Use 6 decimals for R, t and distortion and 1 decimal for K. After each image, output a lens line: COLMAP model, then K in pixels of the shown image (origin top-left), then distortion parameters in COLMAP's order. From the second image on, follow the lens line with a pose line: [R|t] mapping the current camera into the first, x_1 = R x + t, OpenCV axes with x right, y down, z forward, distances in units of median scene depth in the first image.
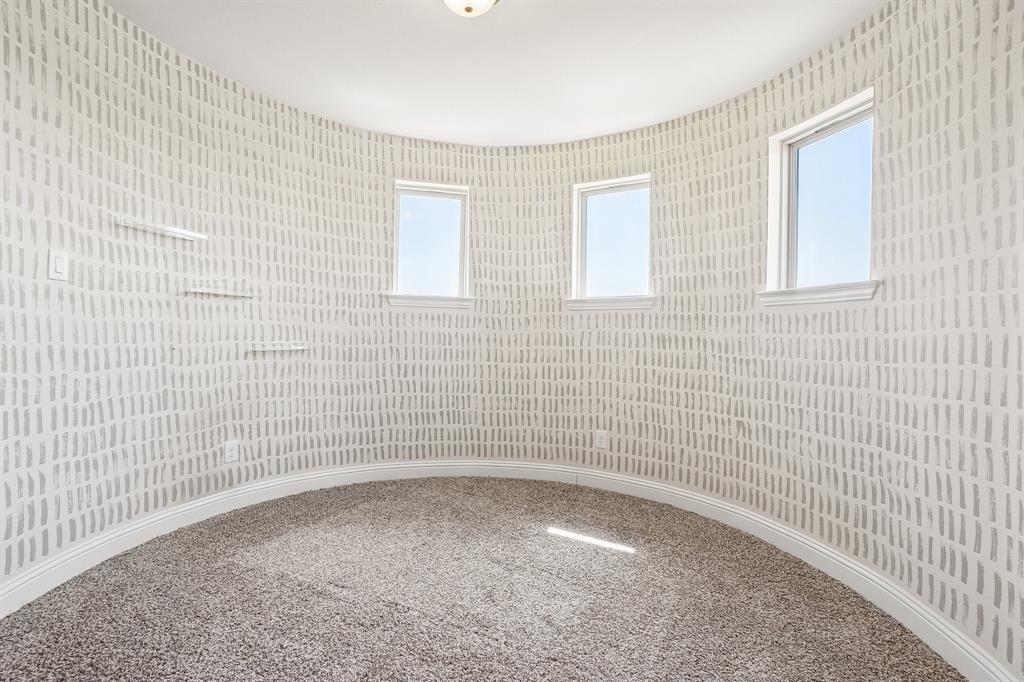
lens RADIAL K [[445.8, 0, 512.0], [0, 445.8, 341.0], [0, 0, 1]] dist [-0.048182, 0.000166]
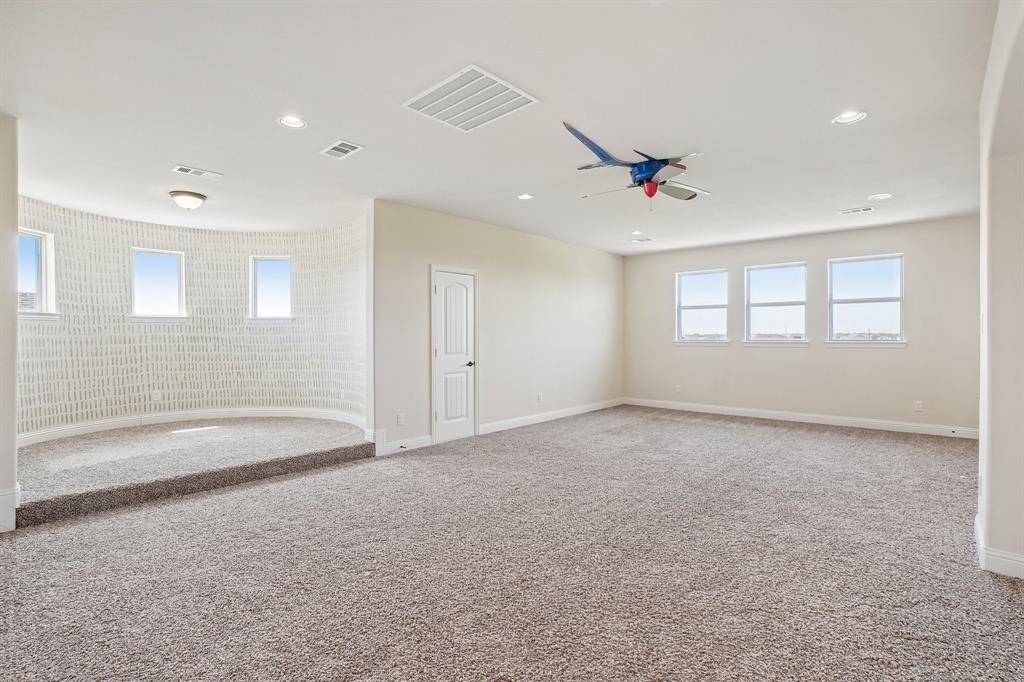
lens RADIAL K [[485.0, 0, 512.0], [0, 485.0, 341.0], [0, 0, 1]] dist [-0.000527, 0.000066]
pose [[0.203277, -0.037366, 0.978408, -1.340984], [0.016419, 0.999261, 0.034751, -0.038348], [-0.978984, 0.009000, 0.203740, -0.755772]]
